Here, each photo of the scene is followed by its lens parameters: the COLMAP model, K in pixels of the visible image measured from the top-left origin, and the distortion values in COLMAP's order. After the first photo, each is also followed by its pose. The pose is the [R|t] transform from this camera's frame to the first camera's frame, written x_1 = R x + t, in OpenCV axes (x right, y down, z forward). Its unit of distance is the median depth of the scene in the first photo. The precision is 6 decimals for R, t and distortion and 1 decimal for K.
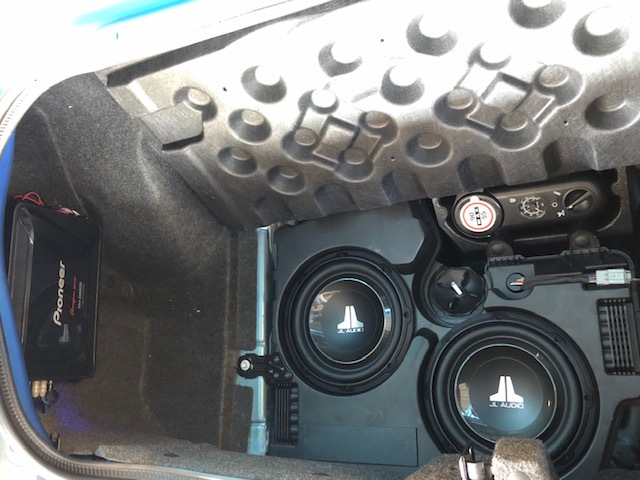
lens RADIAL K [[516.2, 0, 320.0], [0, 516.2, 240.0], [0, 0, 1]] dist [0.003421, -0.004485]
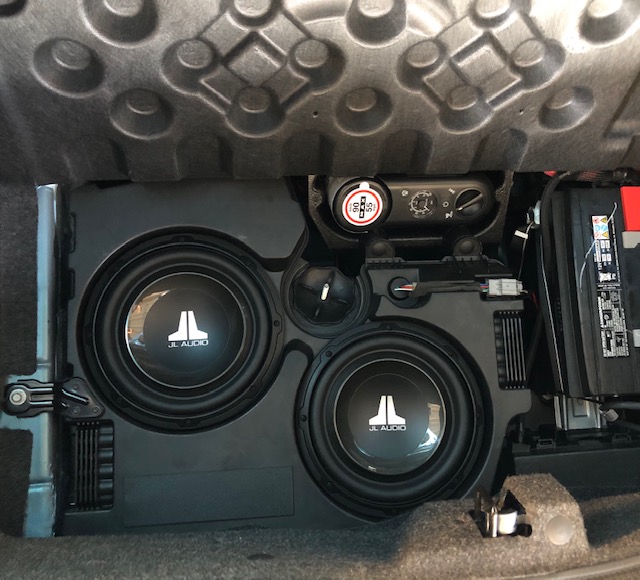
lens RADIAL K [[590.6, 0, 320.0], [0, 590.6, 290.0], [0, 0, 1]] dist [0.068010, -0.194580]
pose [[0.843061, 0.045133, 0.535921, -0.265061], [-0.092811, 0.993732, 0.062314, 0.034643], [-0.529750, -0.102274, 0.841965, 0.229642]]
